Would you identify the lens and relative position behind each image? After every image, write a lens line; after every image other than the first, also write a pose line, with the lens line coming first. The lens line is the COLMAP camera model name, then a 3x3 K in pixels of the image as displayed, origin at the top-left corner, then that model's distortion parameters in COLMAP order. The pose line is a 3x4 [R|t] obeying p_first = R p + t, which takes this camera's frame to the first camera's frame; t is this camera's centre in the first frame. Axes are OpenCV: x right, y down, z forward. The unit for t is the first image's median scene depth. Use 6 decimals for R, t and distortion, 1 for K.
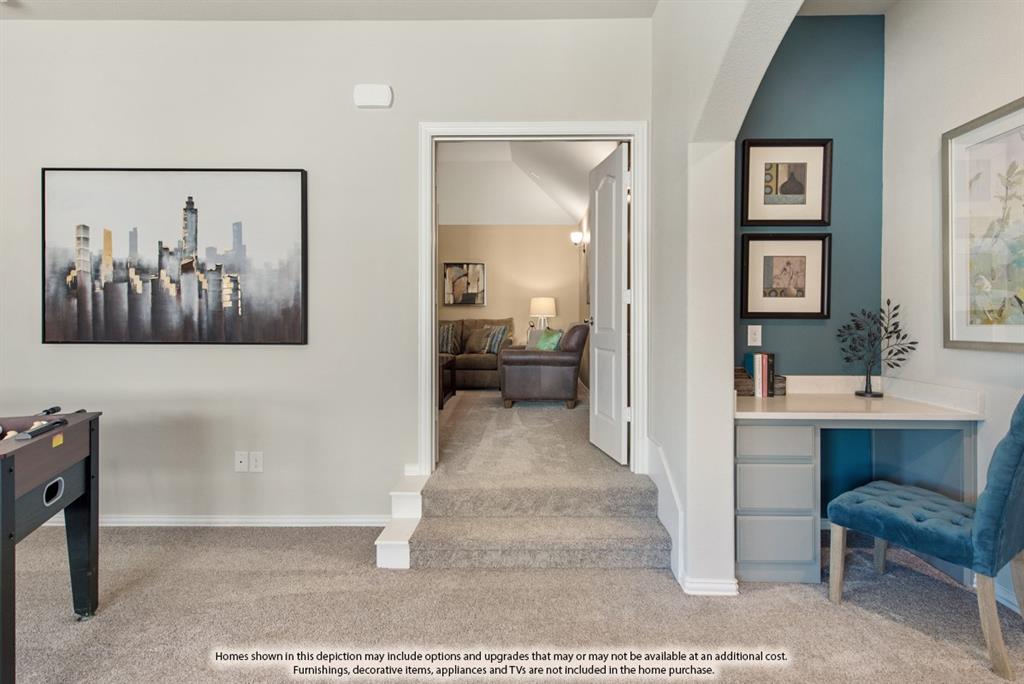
lens RADIAL K [[477.2, 0, 514.0], [0, 477.2, 326.3], [0, 0, 1]] dist [0.003567, -0.002262]
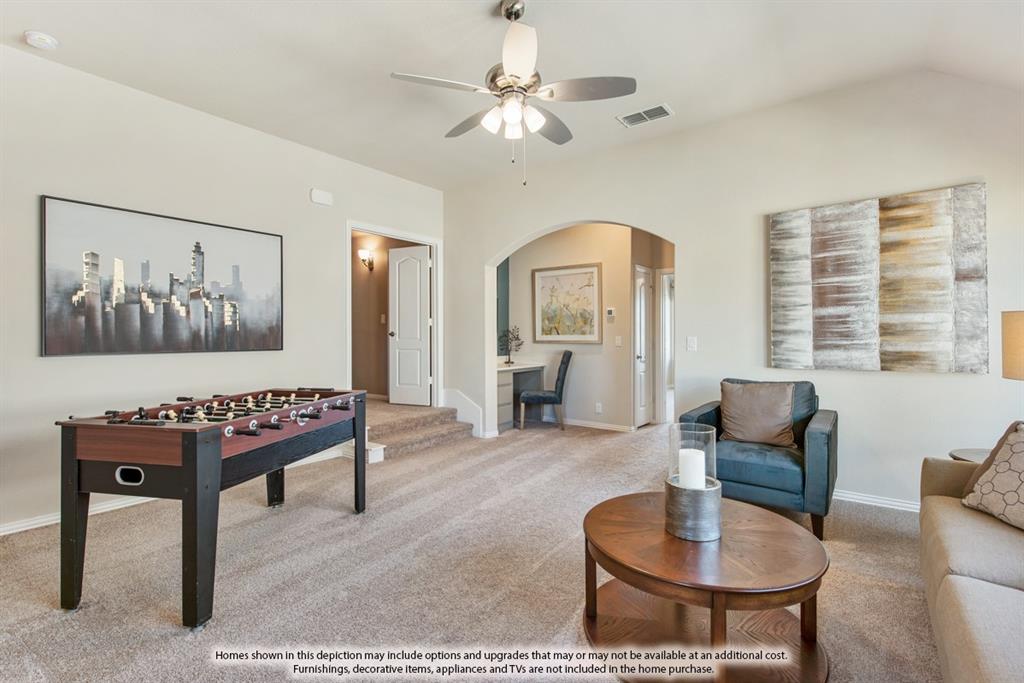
lens RADIAL K [[503.2, 0, 512.4], [0, 503.2, 334.6], [0, 0, 1]] dist [0.008676, -0.002244]
pose [[0.588981, -0.004851, 0.808132, -1.302437], [0.004331, 0.999987, 0.002846, -0.012709], [-0.808135, 0.001824, 0.588994, -0.544776]]
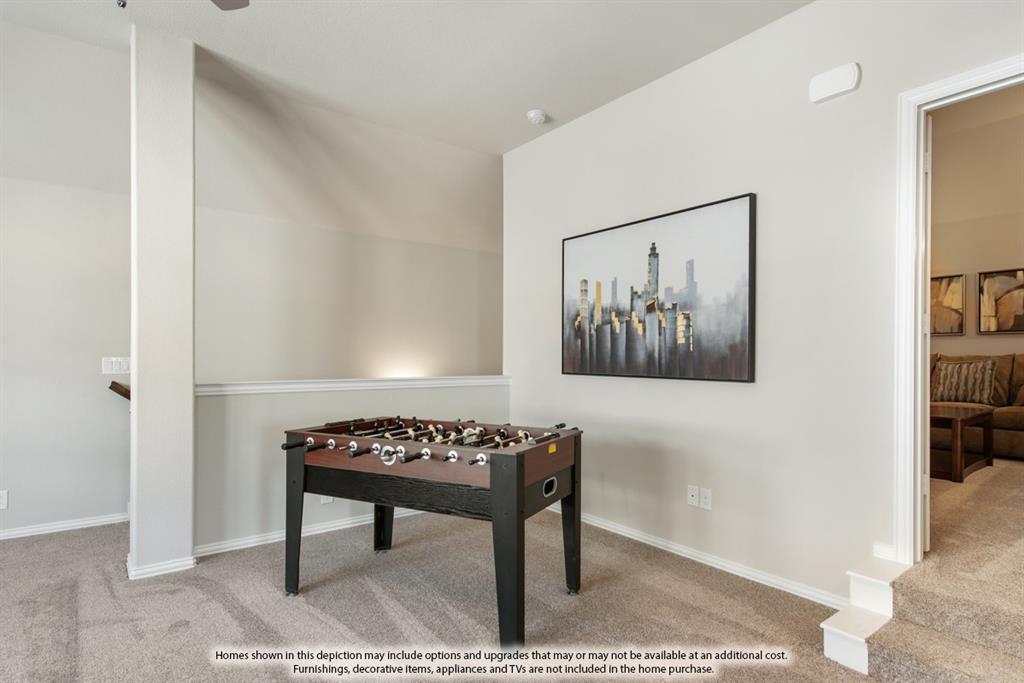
lens RADIAL K [[533.8, 0, 537.4], [0, 533.8, 360.1], [0, 0, 1]] dist [0.007612, -0.002290]
pose [[0.634631, 0.005286, -0.772797, 0.097041], [-0.007724, 0.999970, 0.000497, -0.002342], [0.772777, 0.005654, 0.634653, 0.024332]]
